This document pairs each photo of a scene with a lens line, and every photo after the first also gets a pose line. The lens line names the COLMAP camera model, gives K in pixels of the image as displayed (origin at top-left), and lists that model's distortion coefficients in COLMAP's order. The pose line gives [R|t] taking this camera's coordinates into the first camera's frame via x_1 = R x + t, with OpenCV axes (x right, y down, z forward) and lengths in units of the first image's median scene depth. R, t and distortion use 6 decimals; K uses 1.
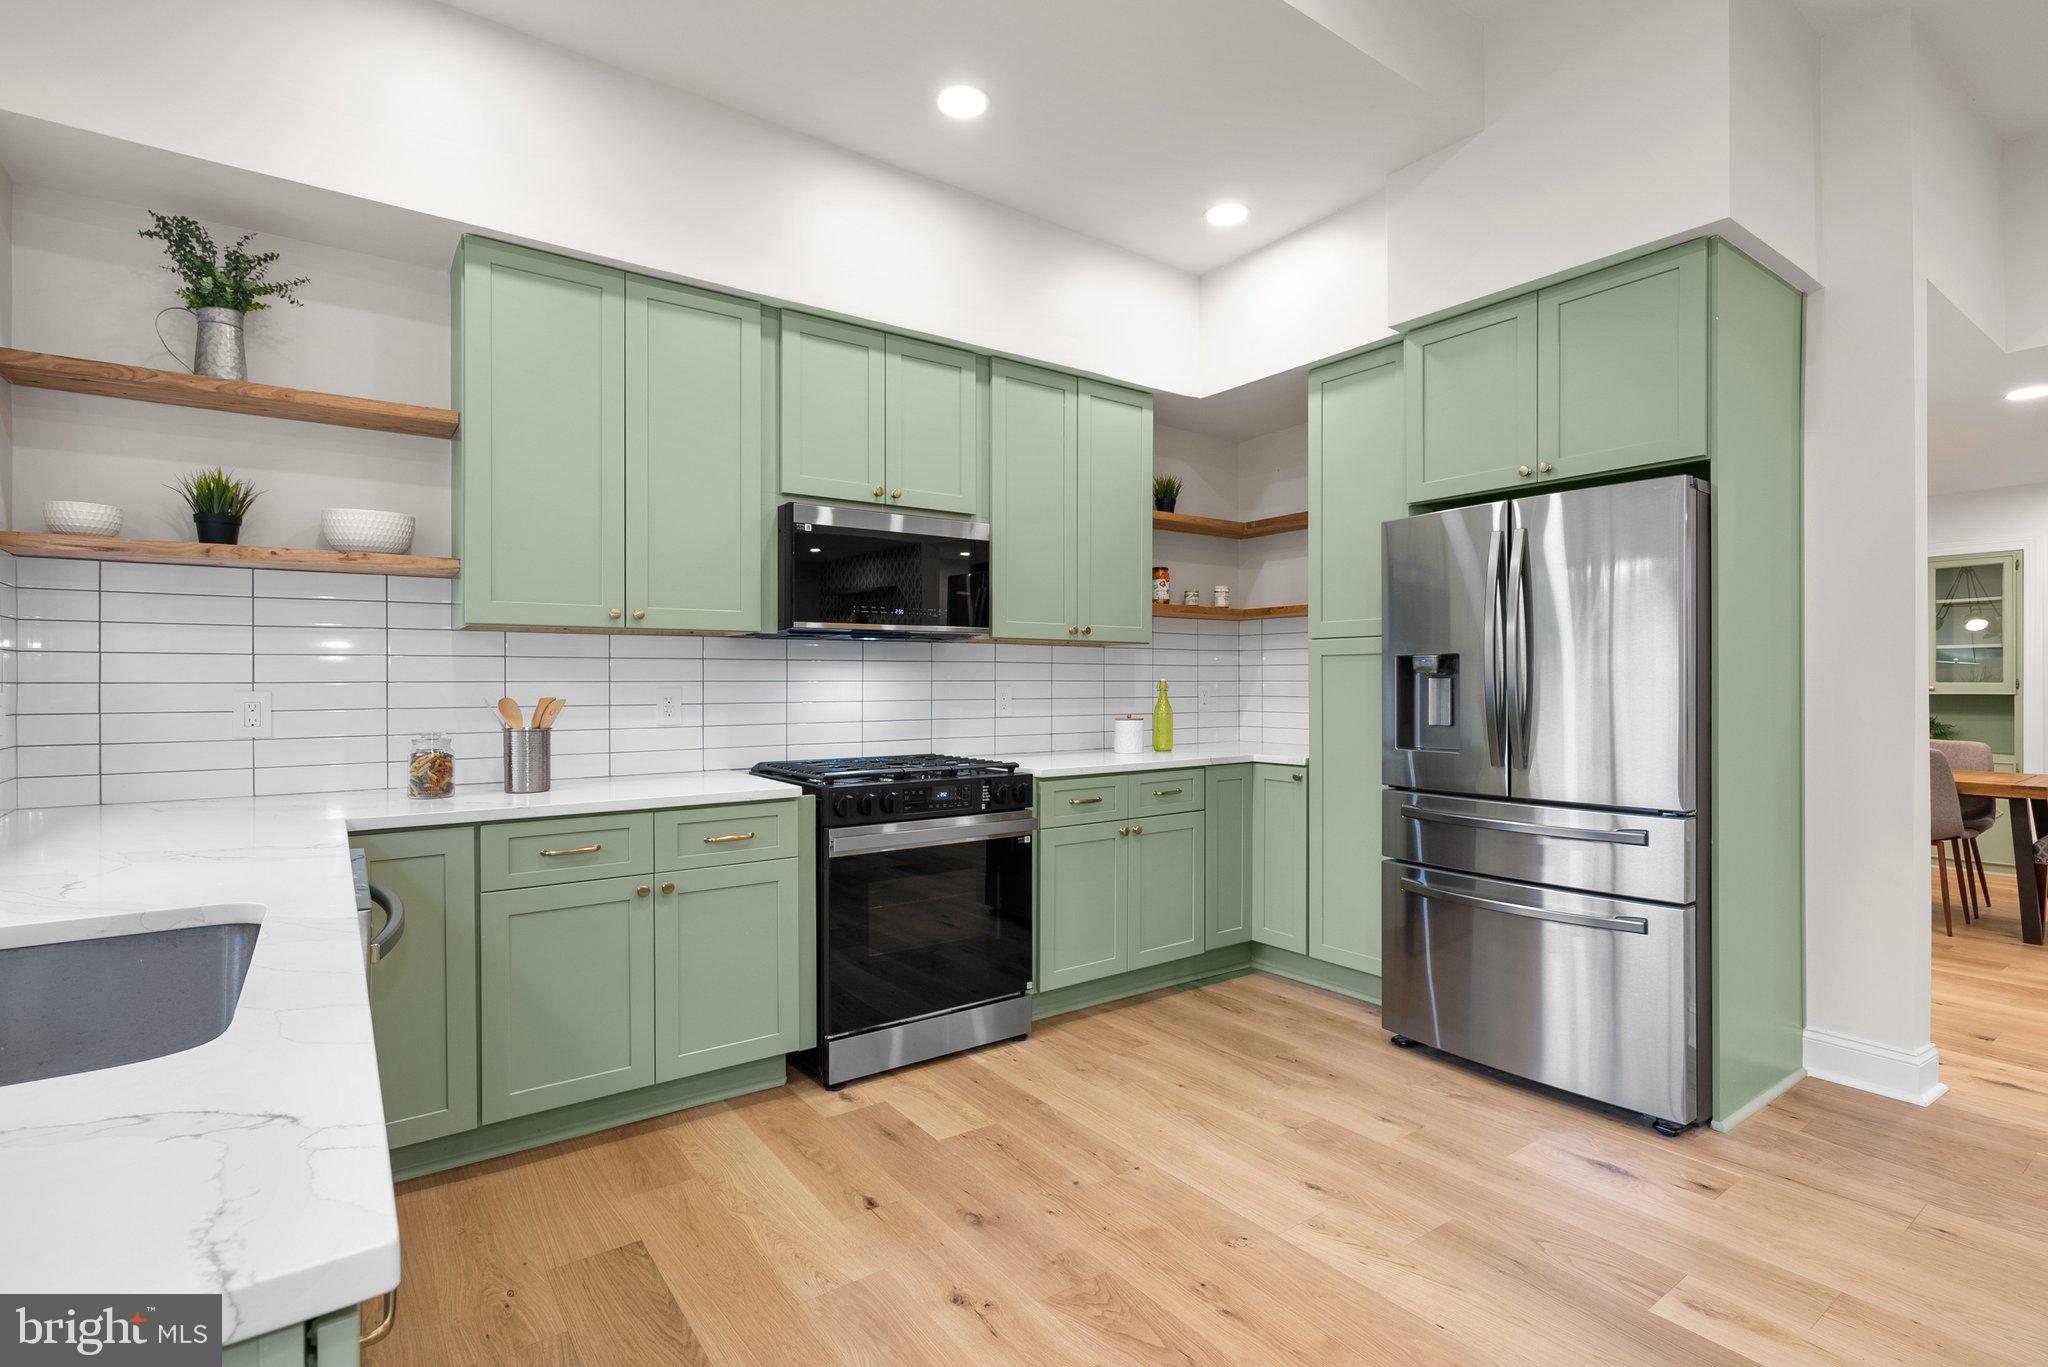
lens RADIAL K [[943.6, 0, 1024.7], [0, 943.6, 691.0], [0, 0, 1]] dist [-0.005283, 0.002197]
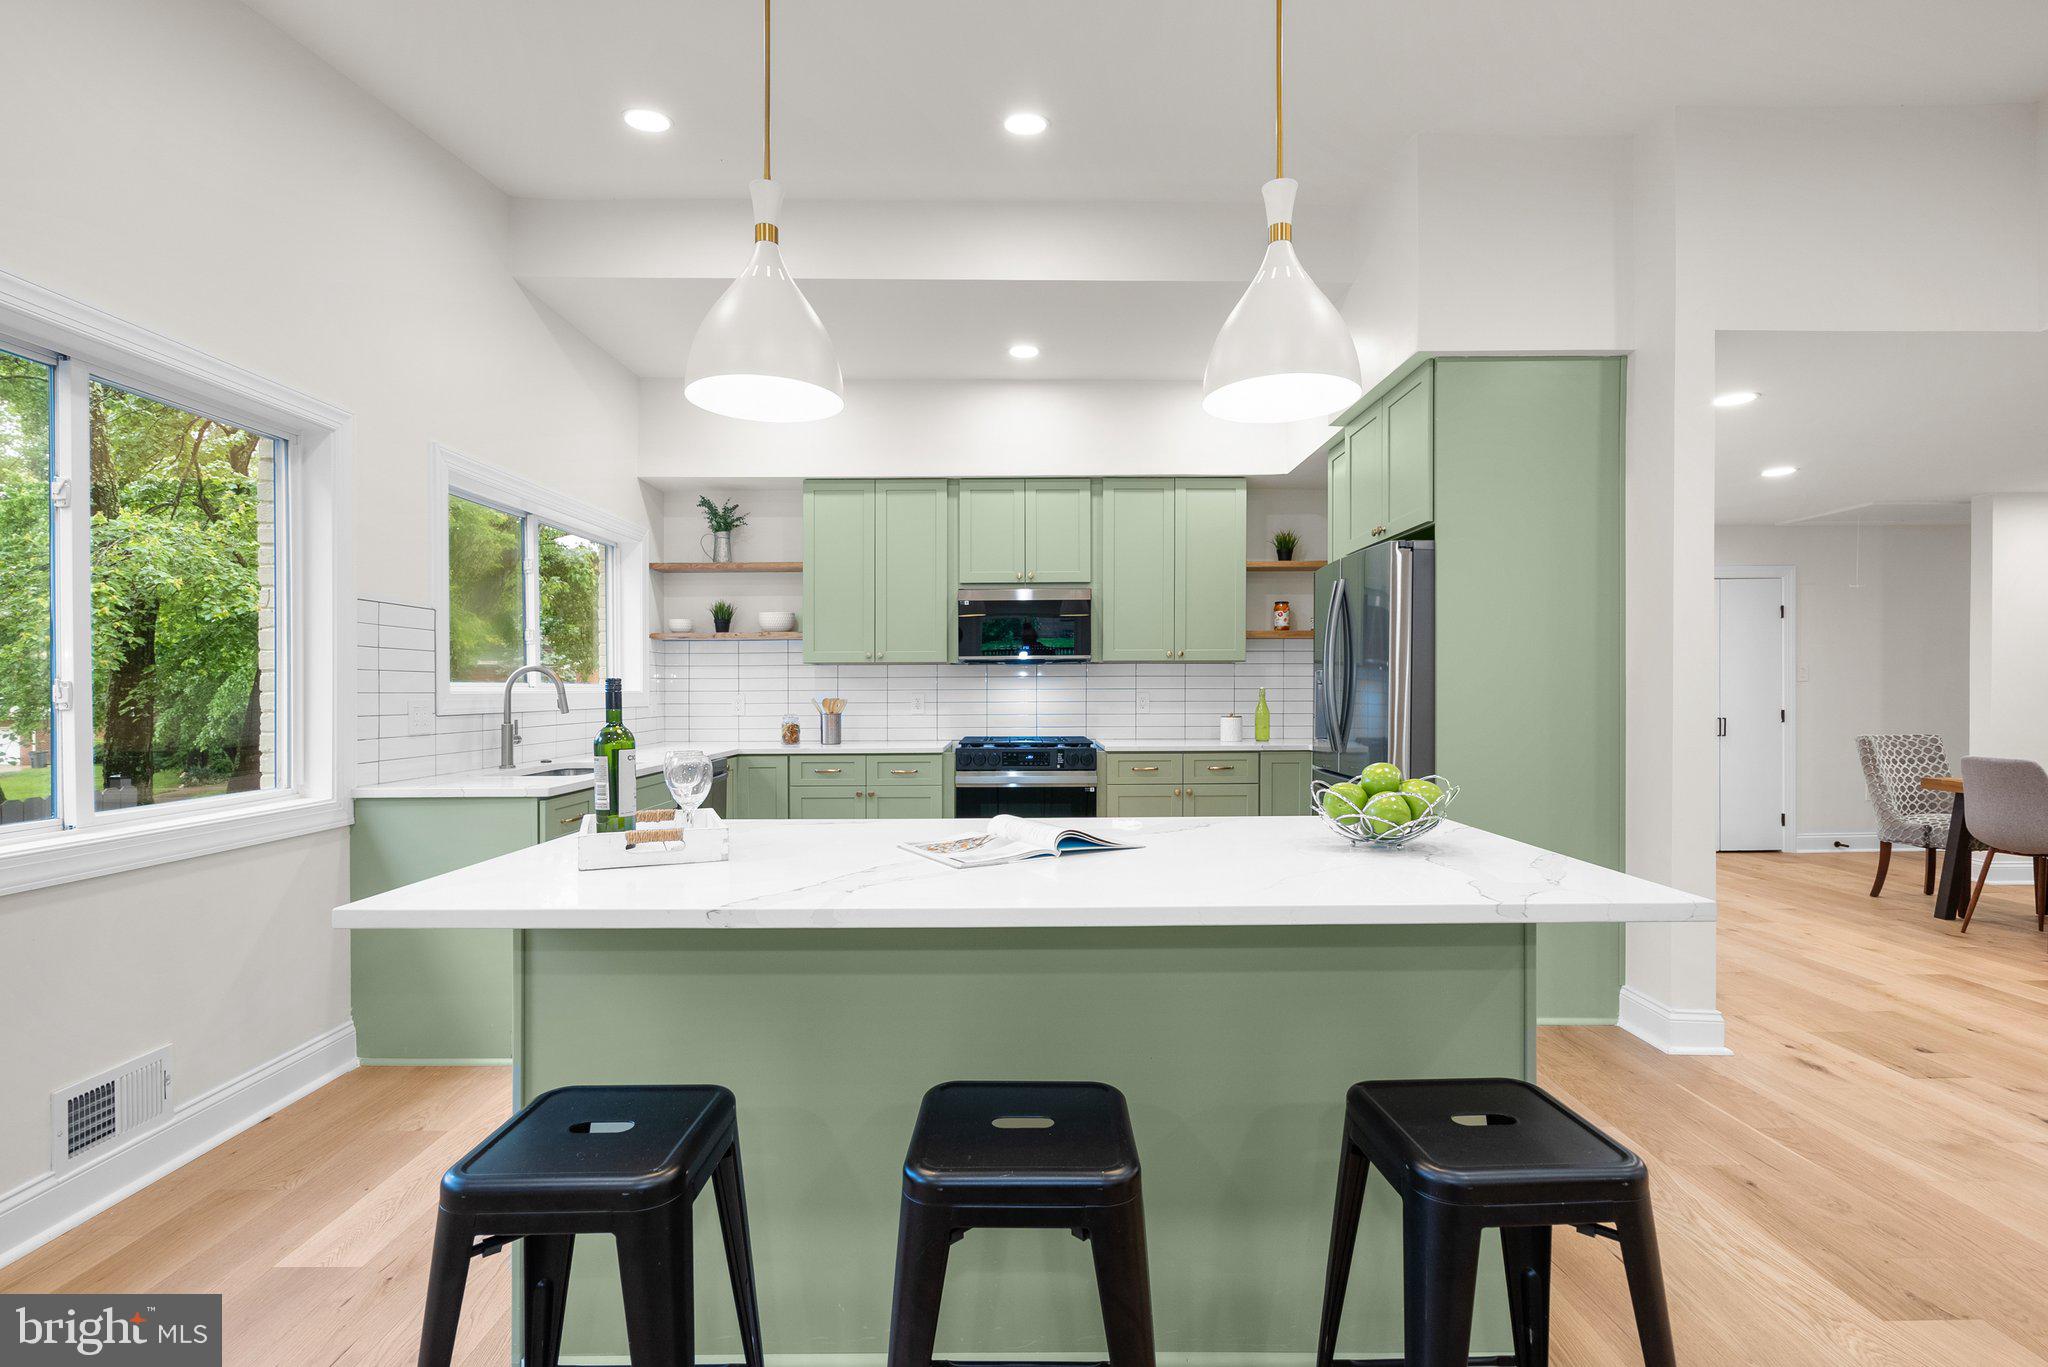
lens RADIAL K [[943.6, 0, 1027.8], [0, 943.6, 689.8], [0, 0, 1]] dist [-0.005283, 0.002197]
pose [[0.816236, -0.000642, -0.577719, 0.963638], [-0.002549, 0.999986, -0.004713, -0.002714], [0.577714, 0.005319, 0.816222, -0.406188]]
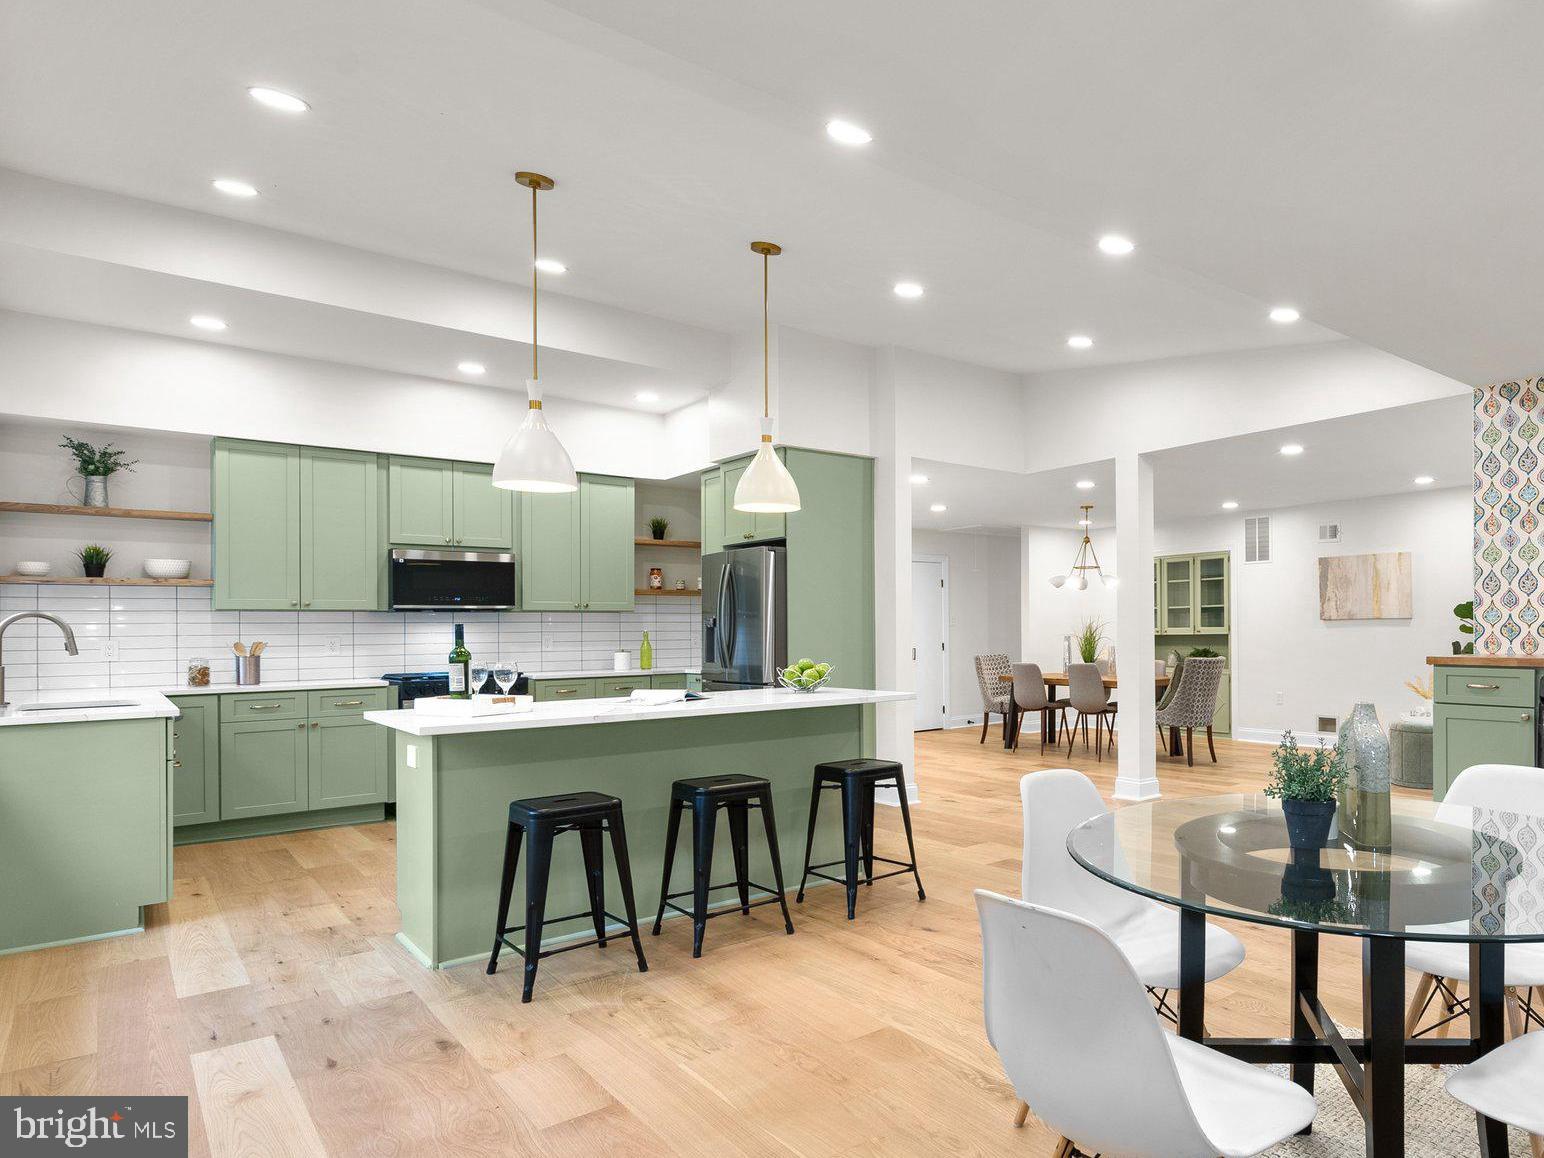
lens RADIAL K [[955.0, 0, 1005.5], [0, 955.0, 624.5], [0, 0, 1]] dist [0.025401, -0.004459]
pose [[0.992852, -0.007408, 0.119121, 0.930364], [0.009058, 0.999870, -0.013319, 0.011760], [-0.119007, 0.014303, 0.992790, -1.413381]]
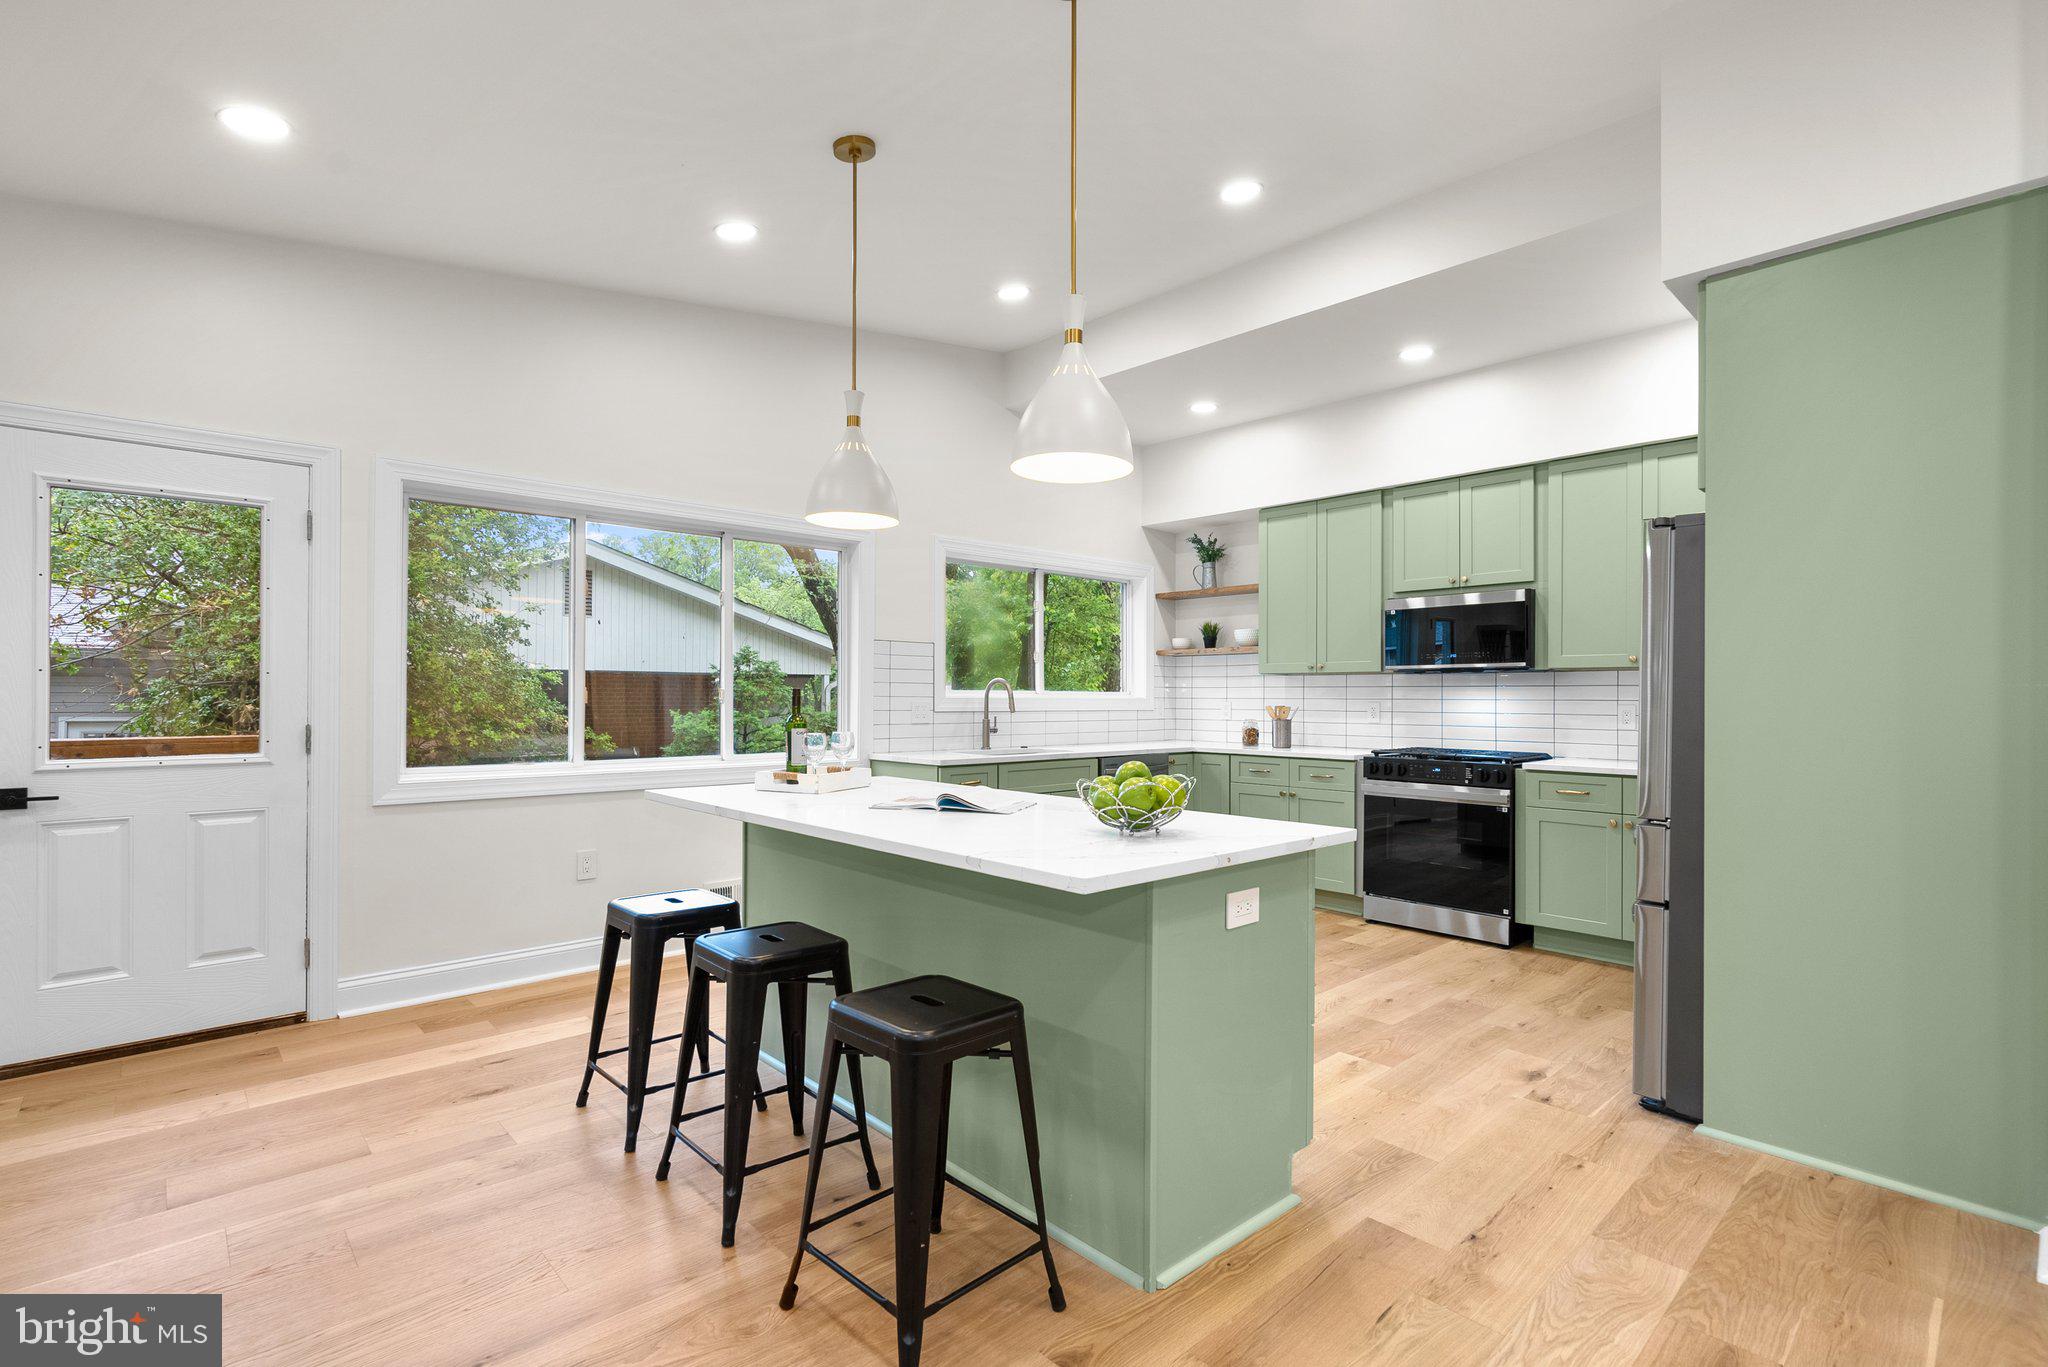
lens RADIAL K [[943.6, 0, 1032.5], [0, 943.6, 688.8], [0, 0, 1]] dist [-0.005283, 0.002197]
pose [[0.132468, -0.005378, -0.991173, 1.558953], [-0.014473, 0.999868, -0.007360, -0.007531], [0.991082, 0.015320, 0.132372, 0.111395]]
